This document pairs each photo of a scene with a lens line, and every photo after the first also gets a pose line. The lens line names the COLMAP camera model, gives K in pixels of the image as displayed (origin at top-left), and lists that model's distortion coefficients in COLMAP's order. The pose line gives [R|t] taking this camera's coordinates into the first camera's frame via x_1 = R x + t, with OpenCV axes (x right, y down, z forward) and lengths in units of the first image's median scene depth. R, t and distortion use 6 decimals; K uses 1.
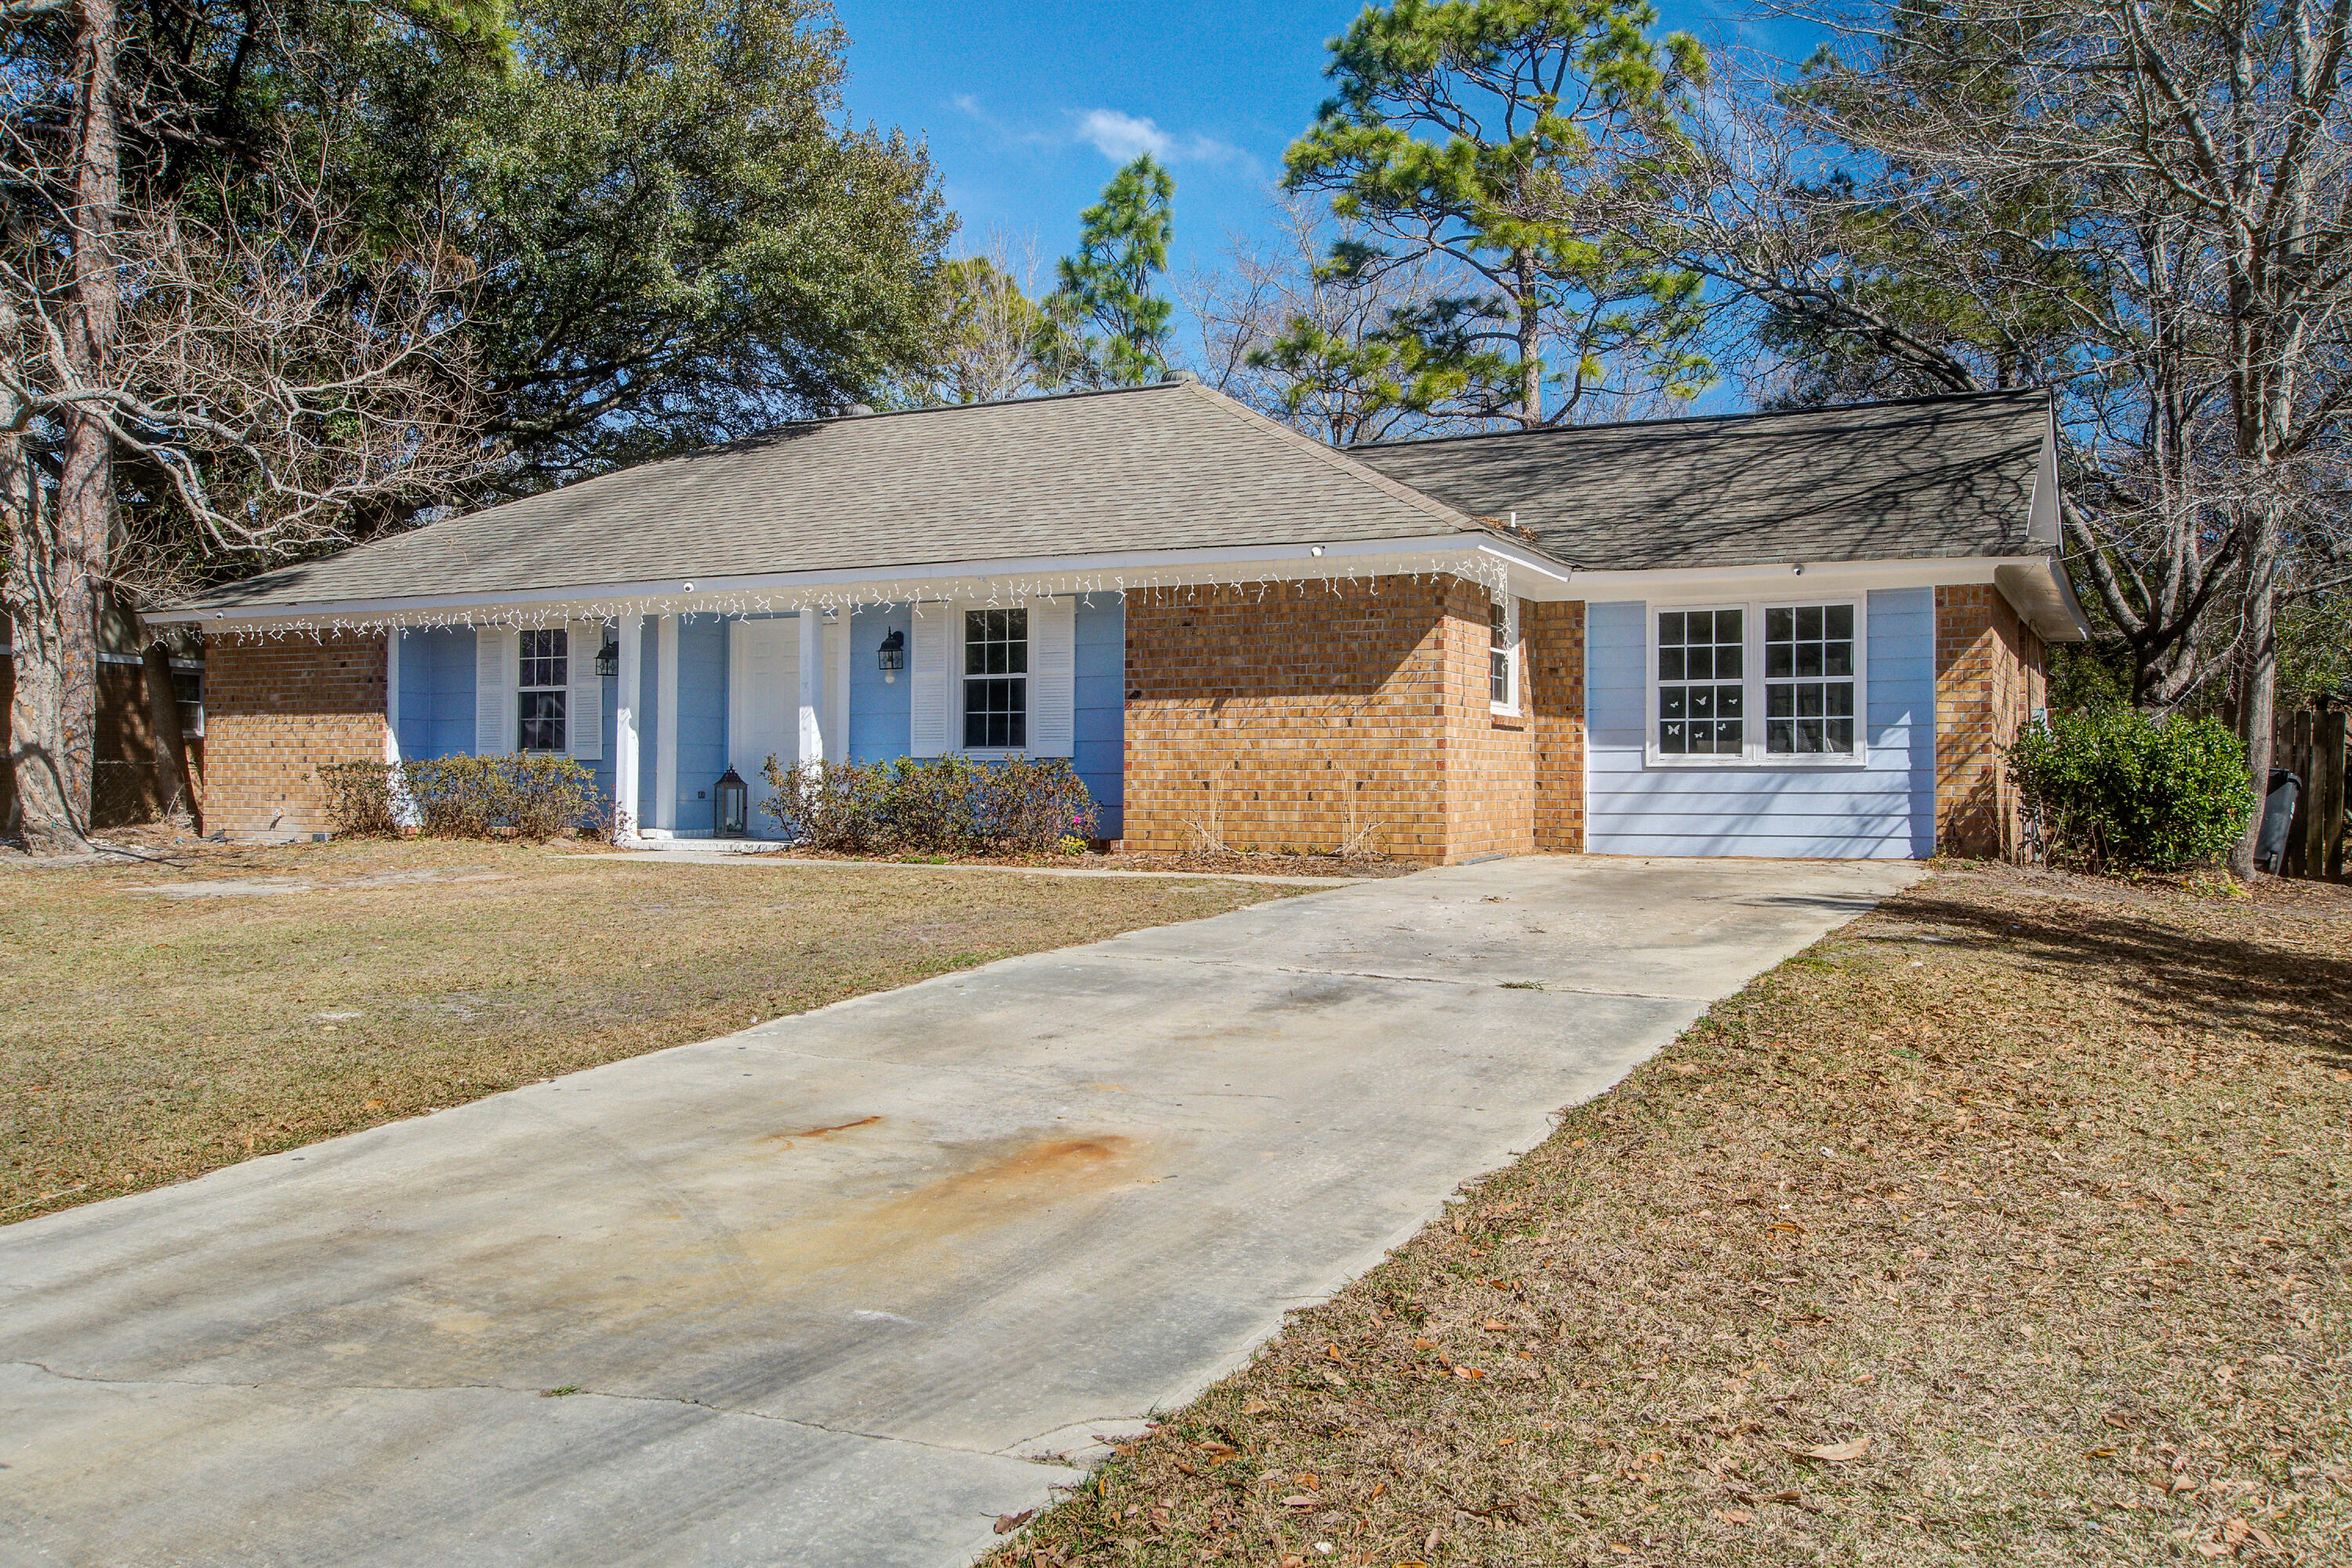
lens RADIAL K [[1974.6, 0, 1177.0], [0, 1974.6, 783.4], [0, 0, 1]] dist [-0.016607, -0.000575]
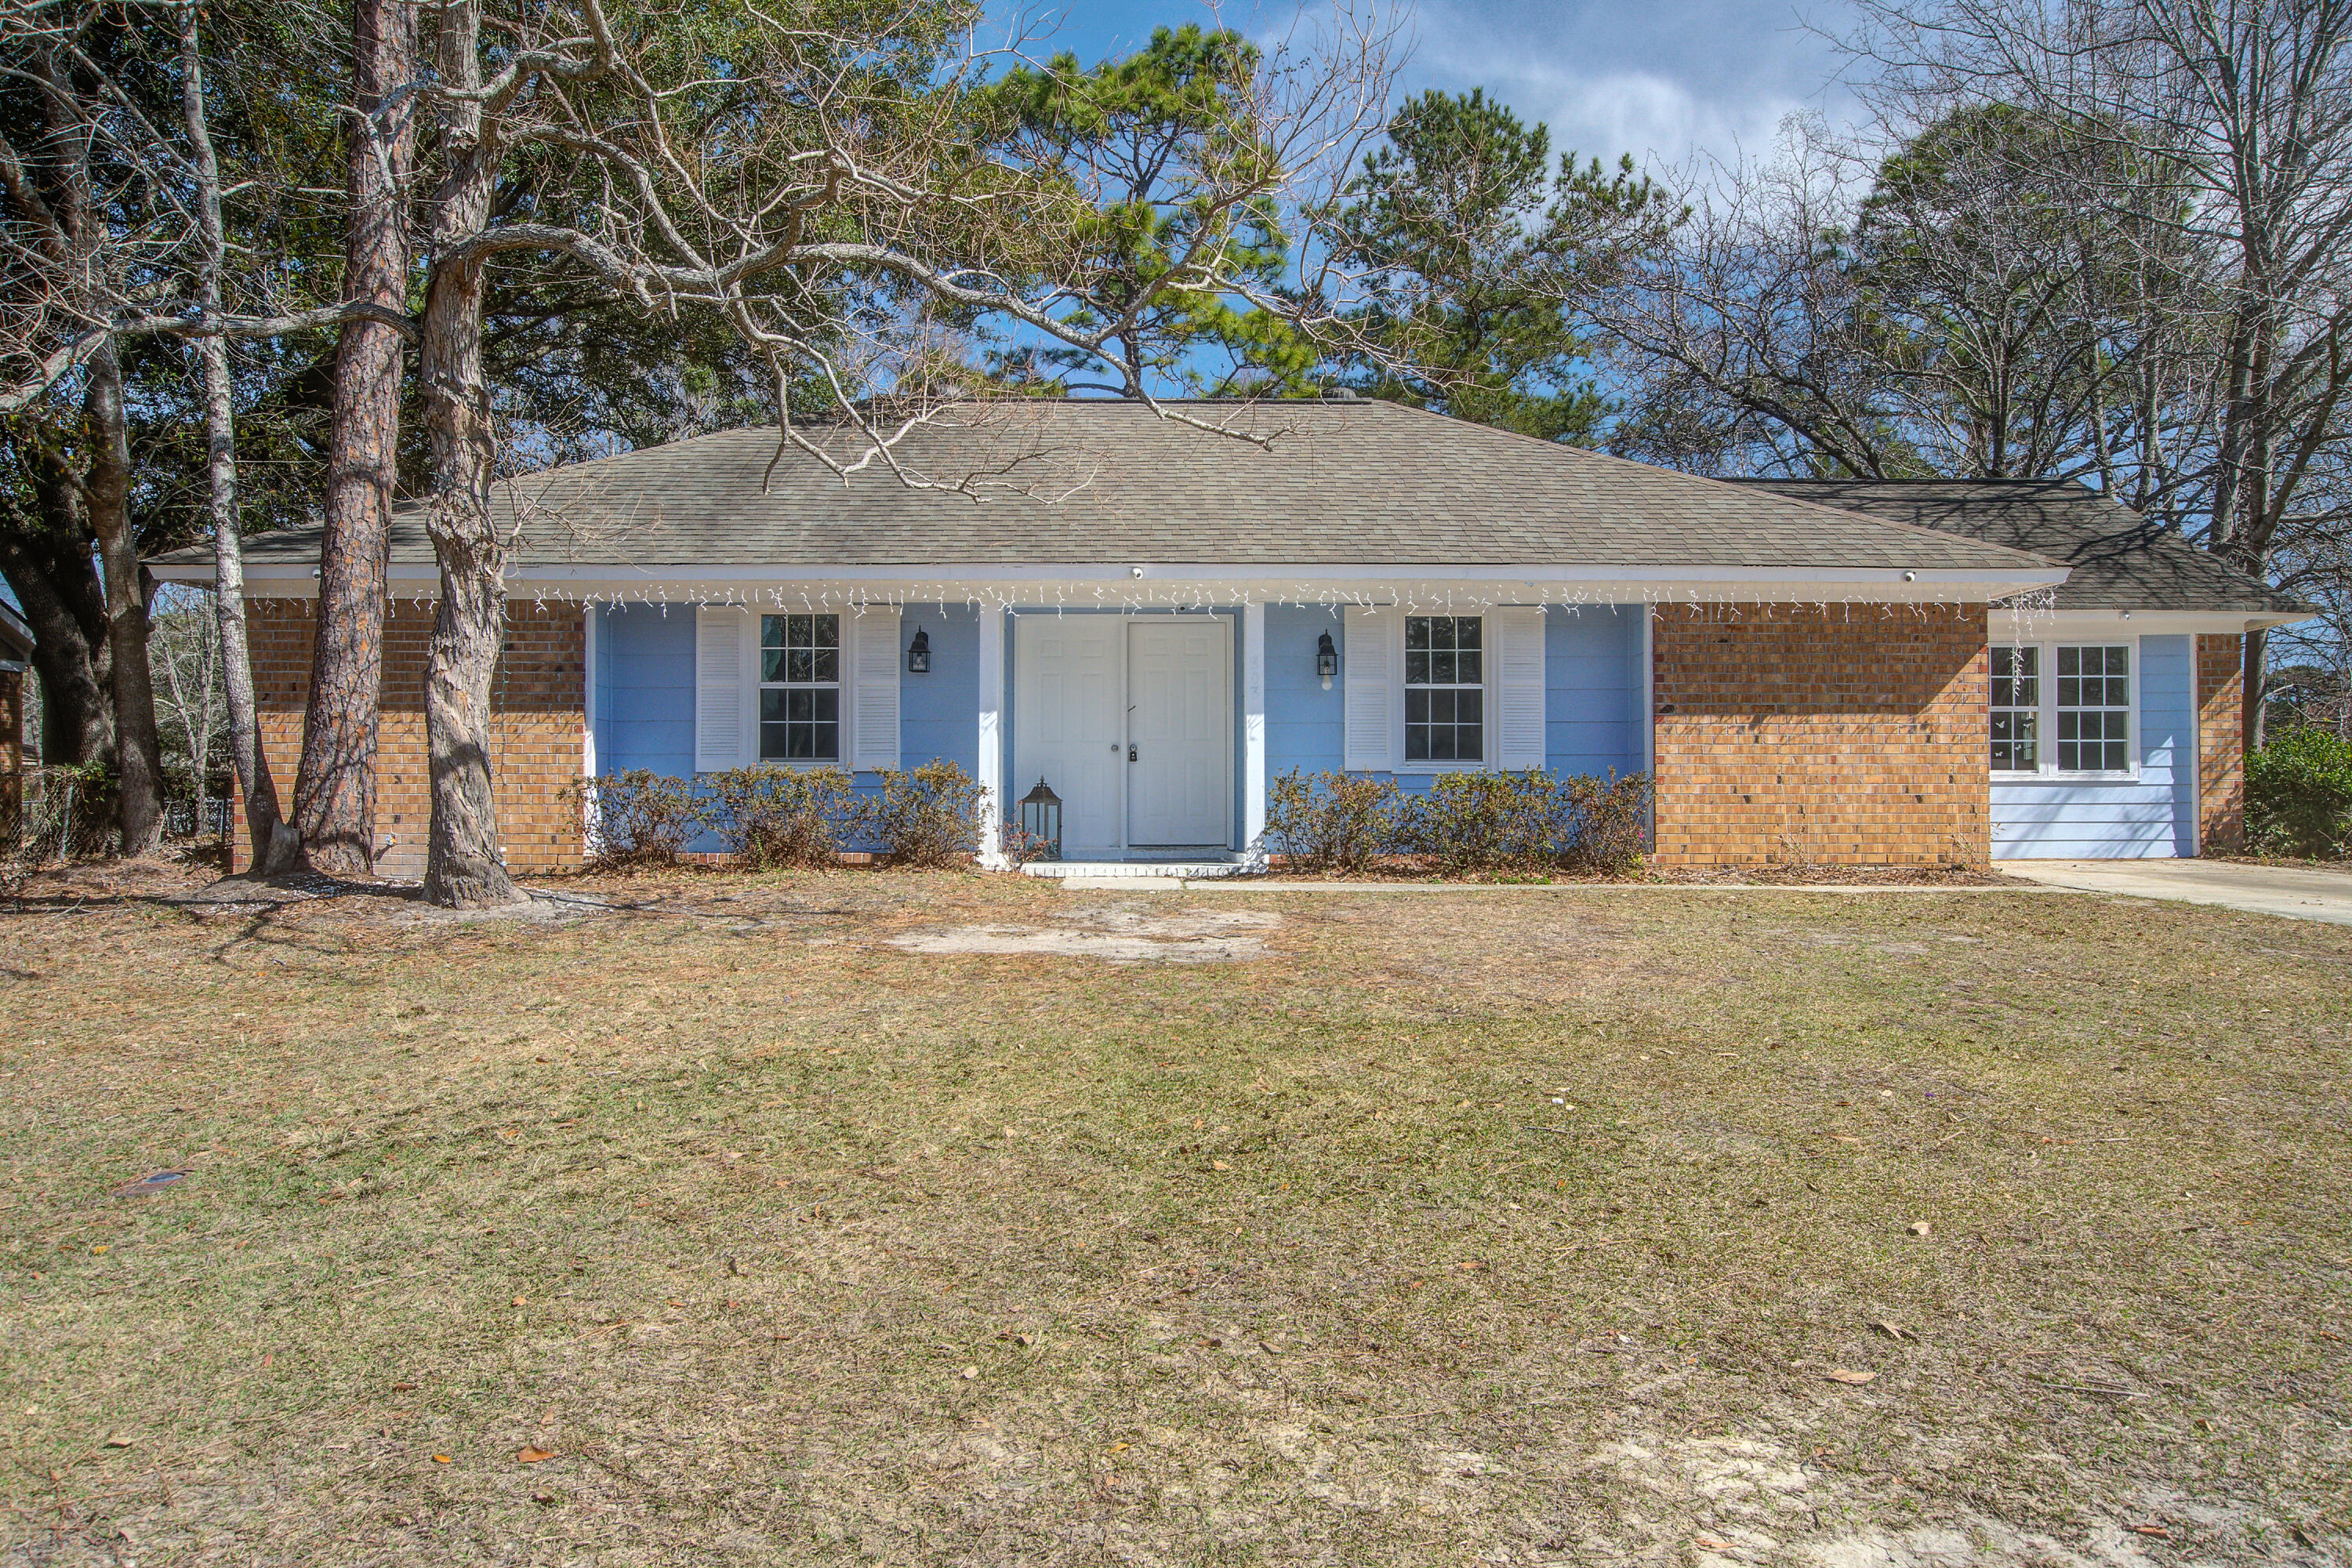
lens RADIAL K [[1787.8, 0, 1176.2], [0, 1787.8, 790.8], [0, 0, 1]] dist [-0.007636, 0.000395]
pose [[0.871084, -0.001056, 0.491133, -0.682051], [0.002761, 0.999992, -0.002746, -0.001748], [-0.491126, 0.003748, 0.871080, 0.335410]]
